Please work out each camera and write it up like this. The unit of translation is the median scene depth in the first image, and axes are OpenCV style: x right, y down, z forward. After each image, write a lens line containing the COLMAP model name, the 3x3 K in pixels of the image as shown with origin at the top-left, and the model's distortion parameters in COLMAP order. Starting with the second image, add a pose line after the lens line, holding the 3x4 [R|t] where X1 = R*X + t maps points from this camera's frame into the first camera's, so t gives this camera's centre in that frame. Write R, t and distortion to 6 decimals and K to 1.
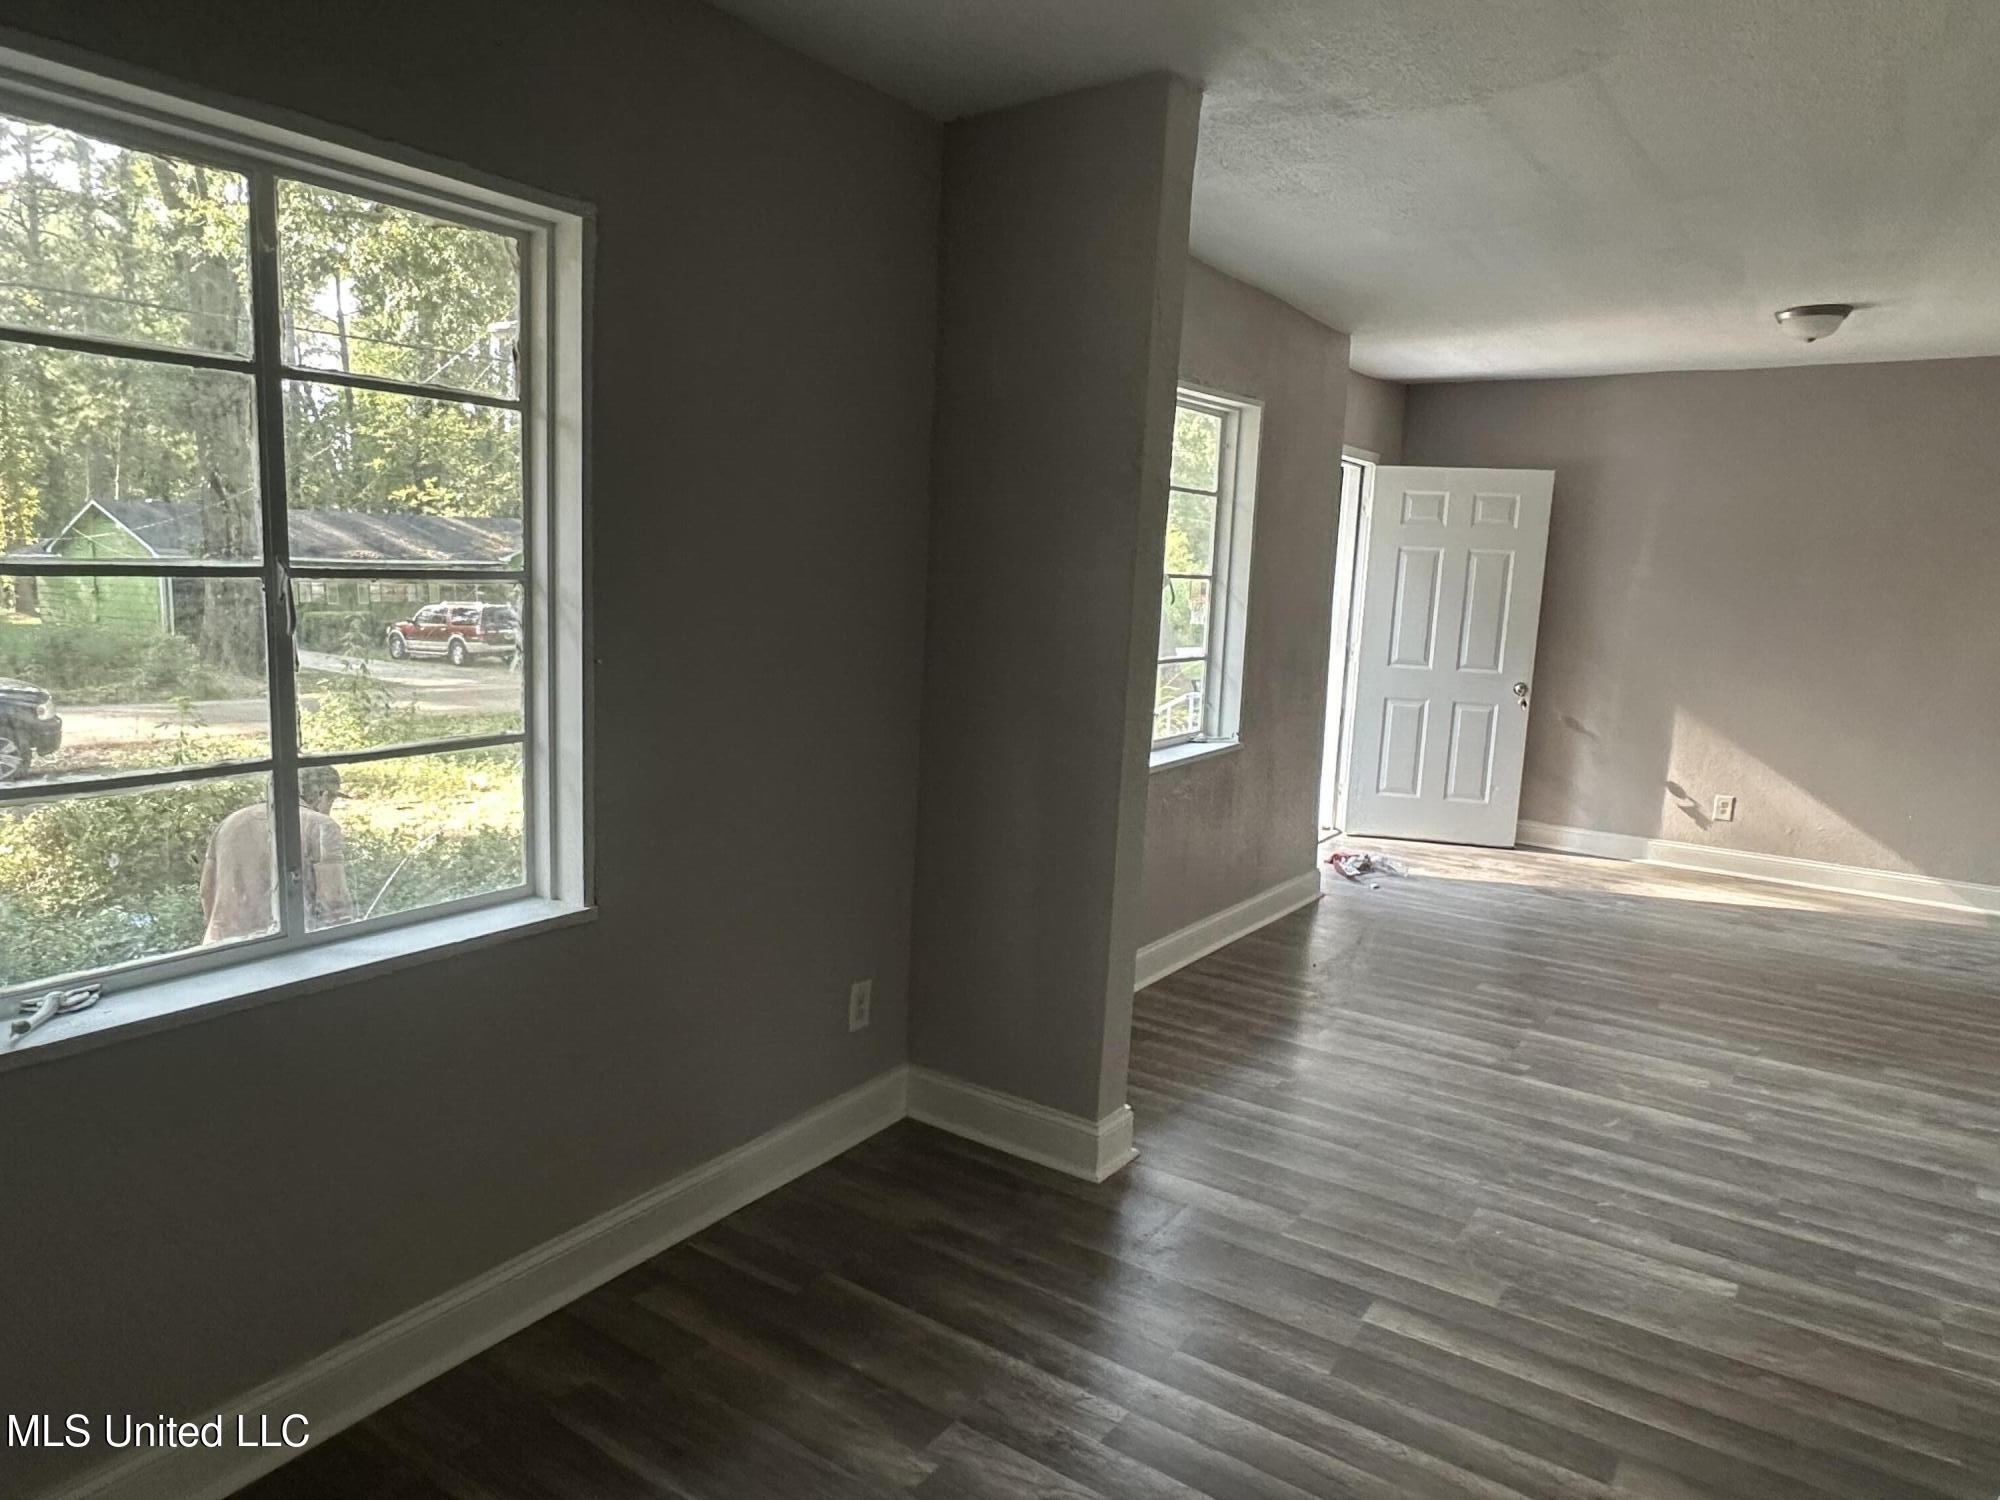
lens RADIAL K [[1251.9, 0, 1001.9], [0, 1251.9, 752.3], [0, 0, 1]] dist [-0.001713, 0.001914]
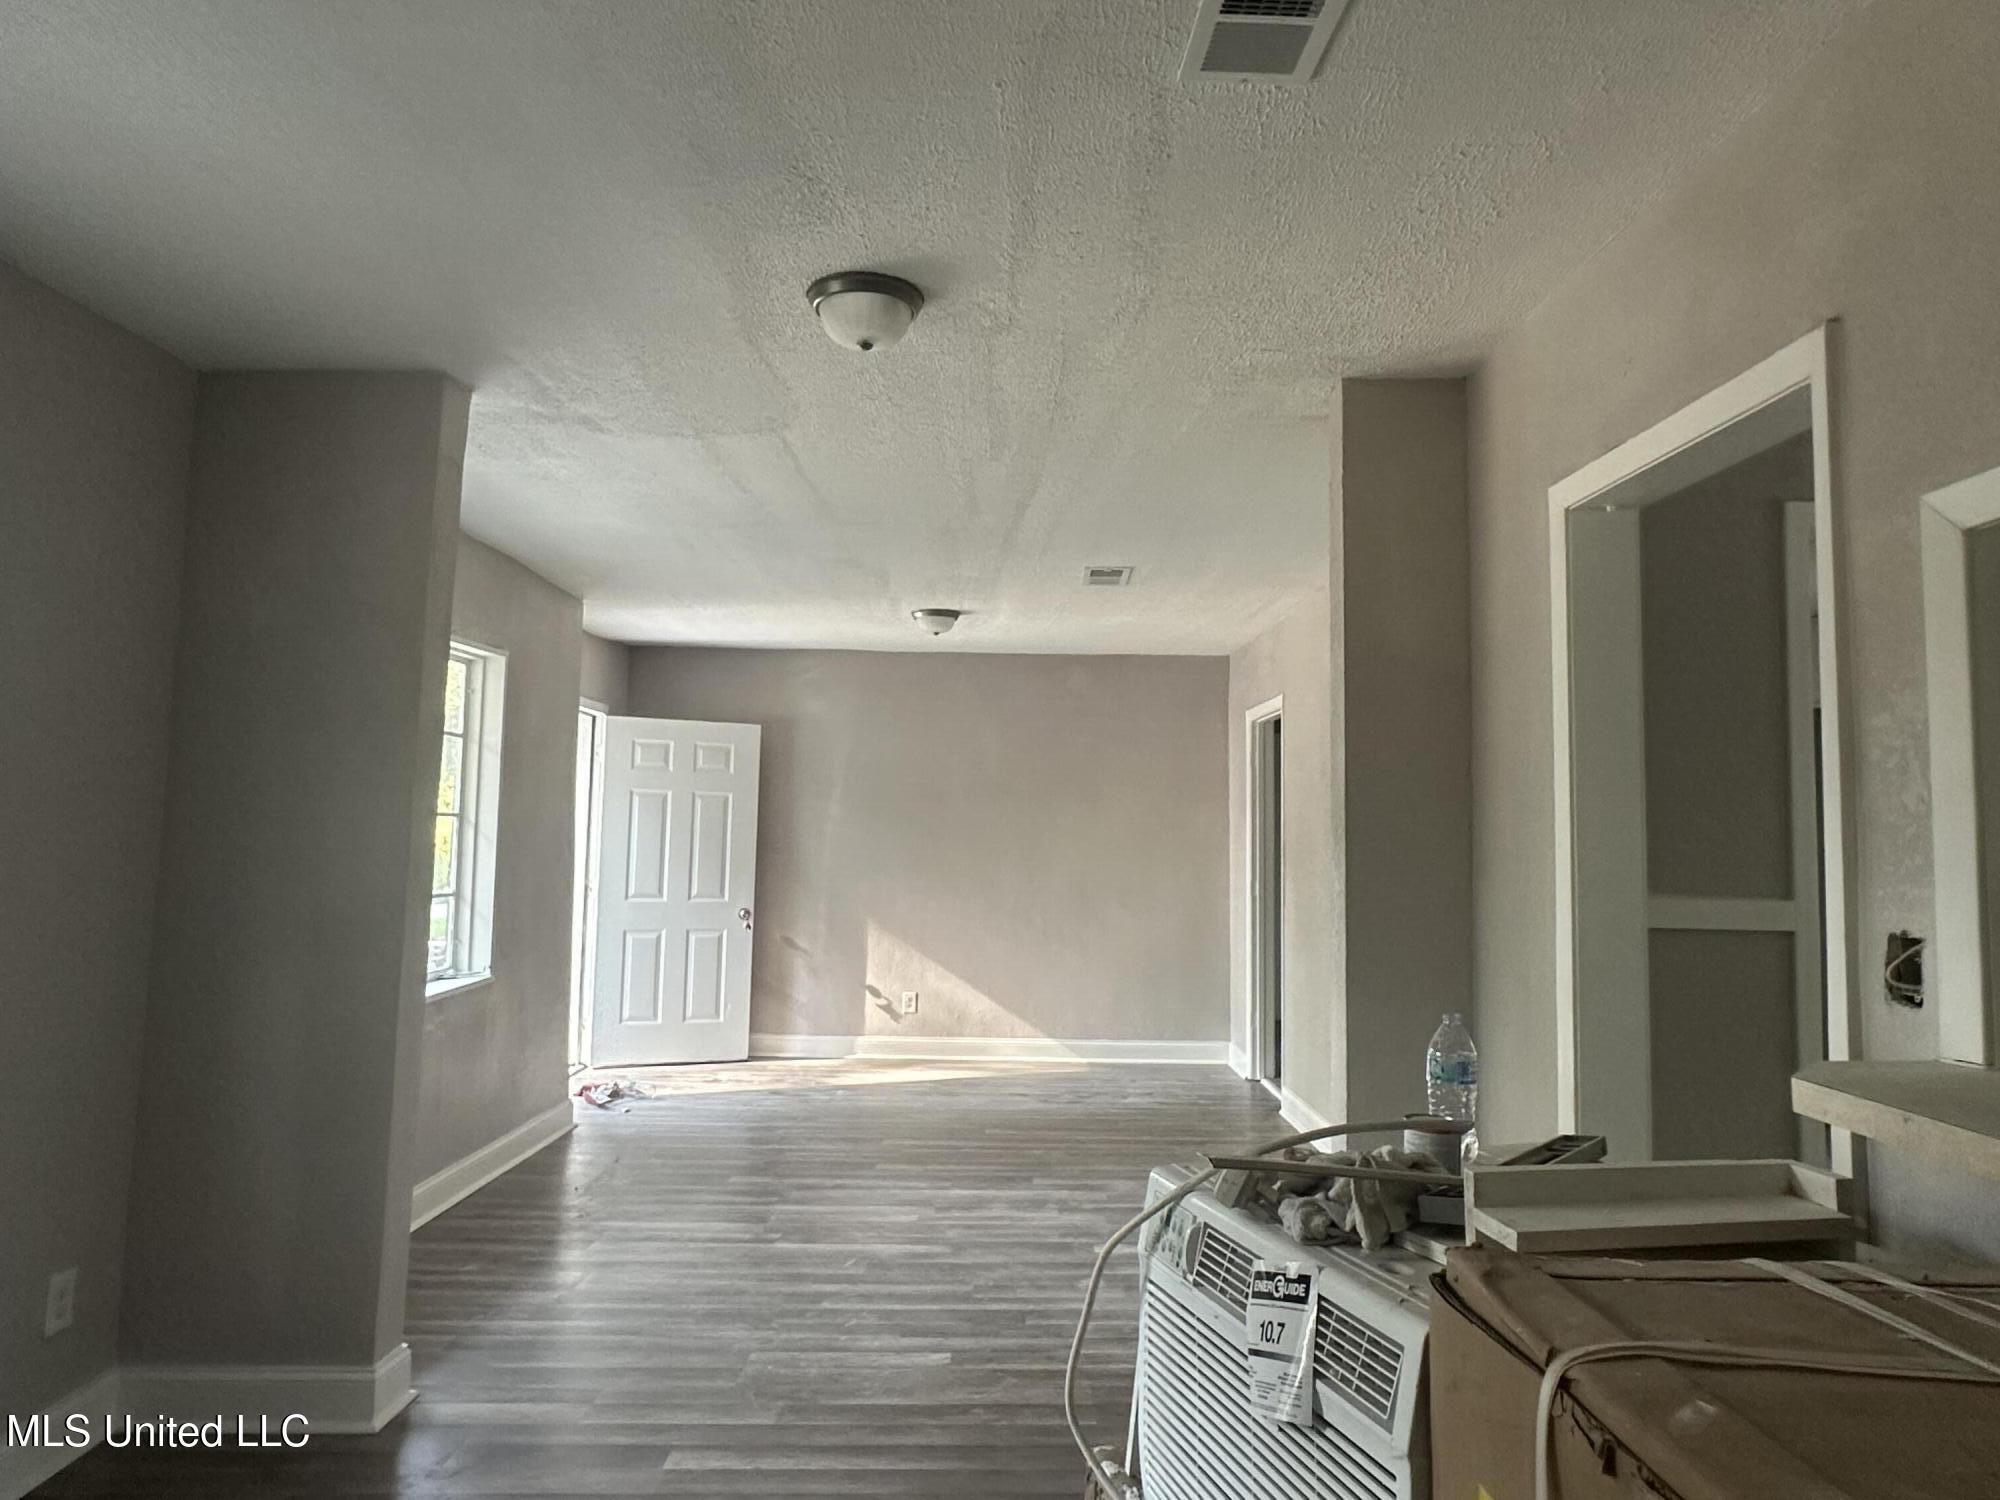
lens RADIAL K [[1251.9, 0, 1019.9], [0, 1251.9, 754.4], [0, 0, 1]] dist [-0.001713, 0.001914]
pose [[0.813985, 0.016358, 0.580656, -0.071702], [0.098835, 0.981128, -0.166190, 0.036258], [-0.572417, 0.192665, 0.797006, -0.119057]]
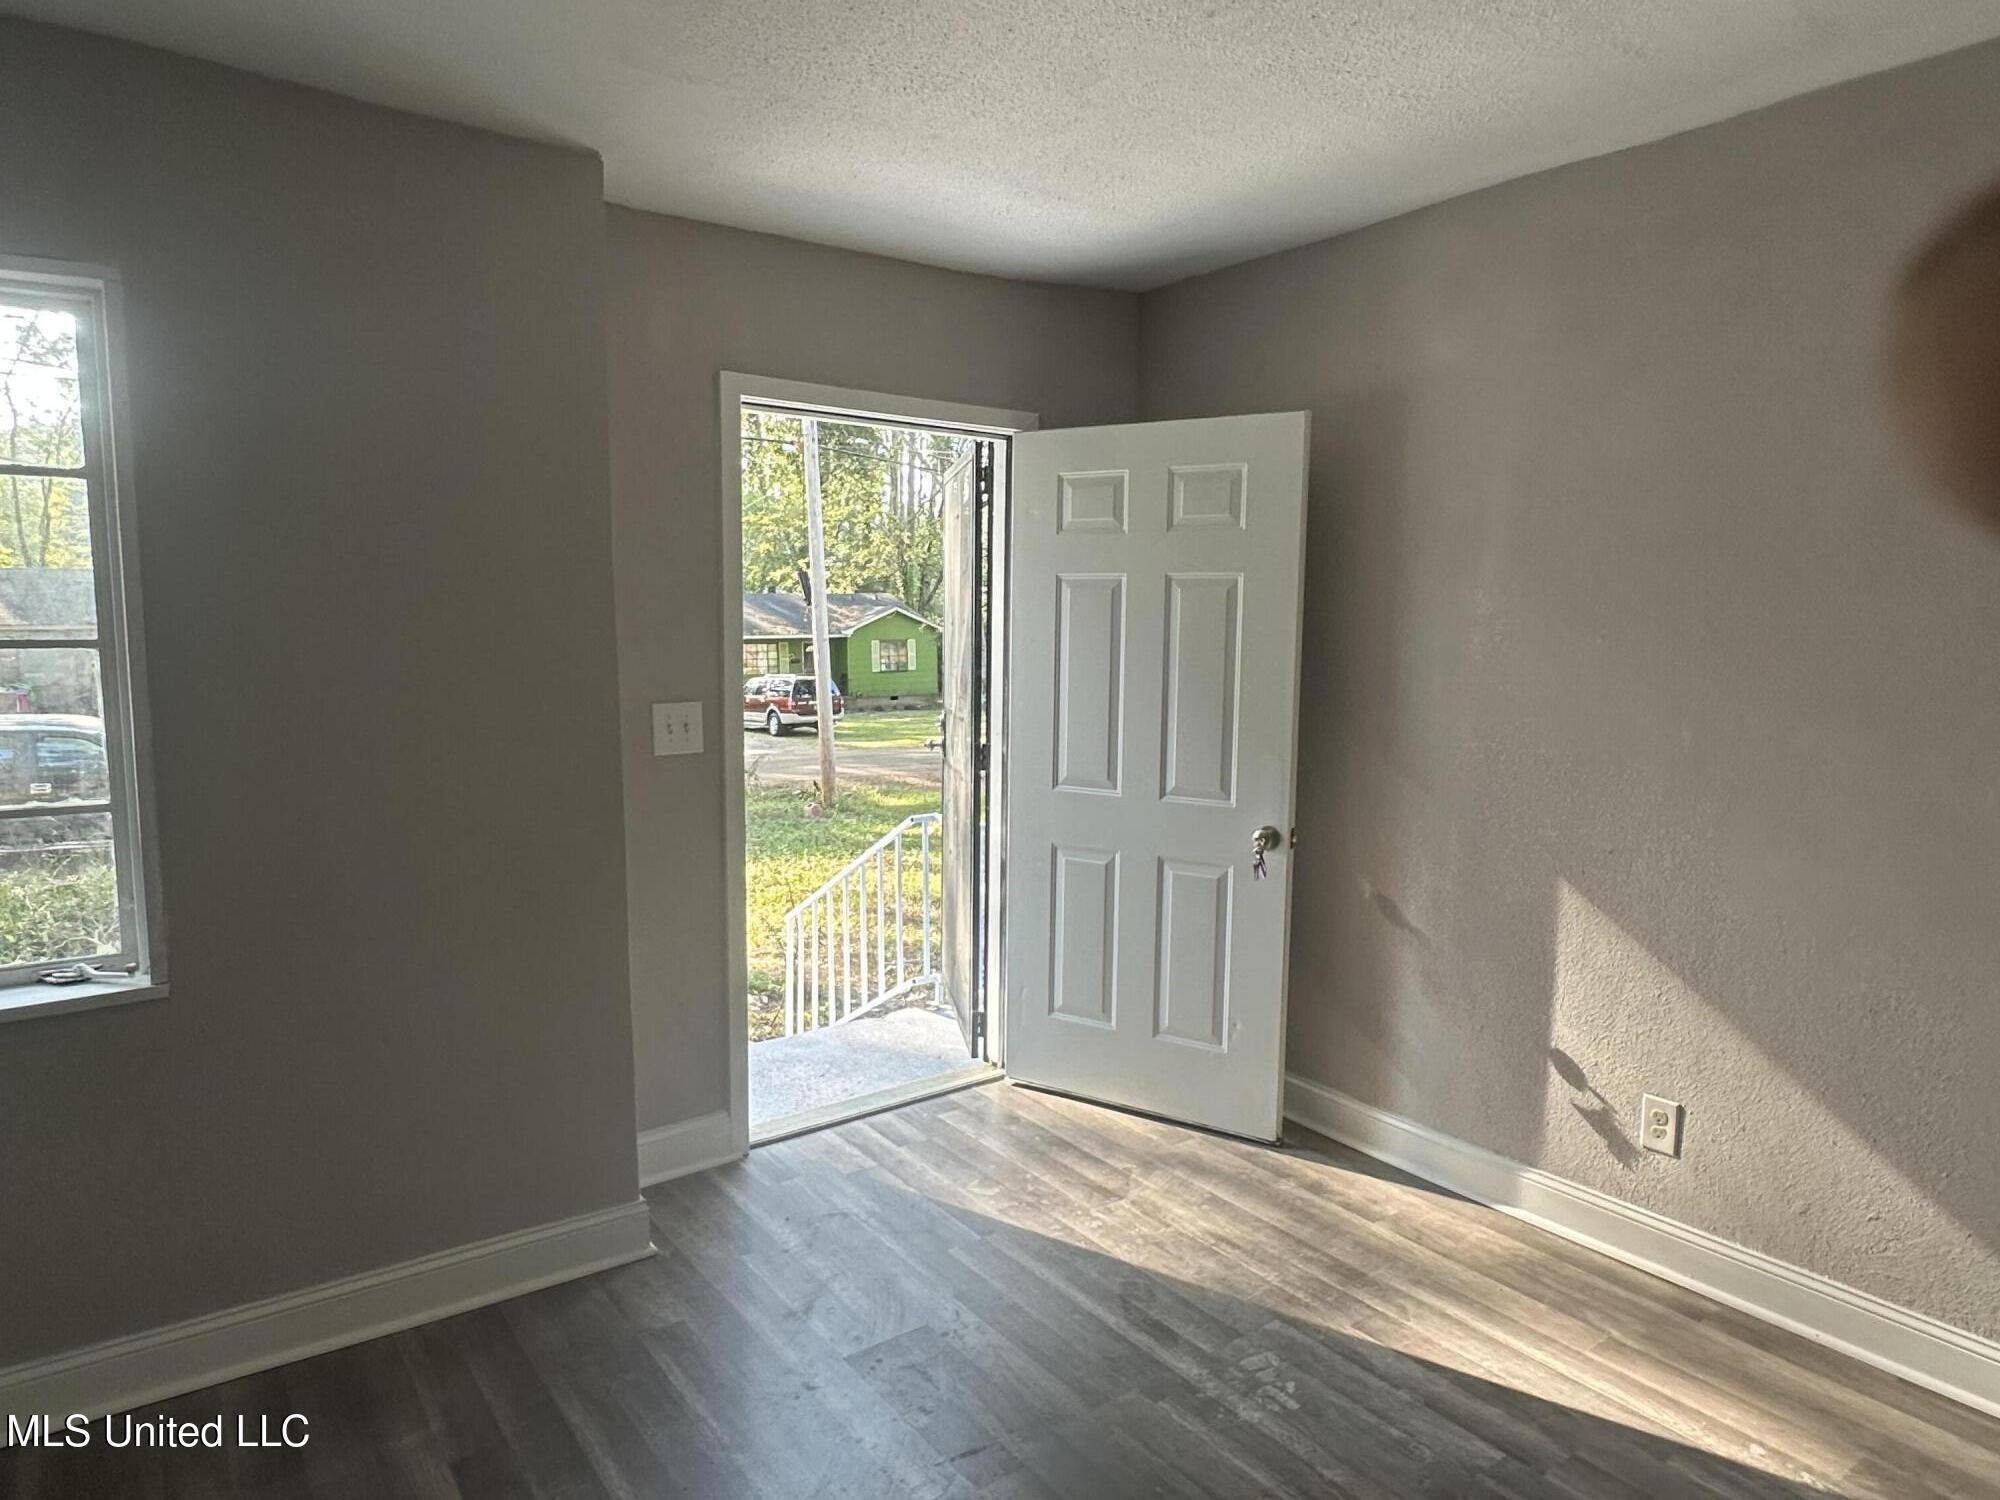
lens RADIAL K [[1251.9, 0, 1007.5], [0, 1251.9, 750.3], [0, 0, 1]] dist [-0.001713, 0.001914]
pose [[0.943196, 0.002654, -0.332227, 0.882858], [-0.019899, 0.998624, -0.048516, -0.108672], [0.331641, 0.052371, 0.941951, 0.868475]]
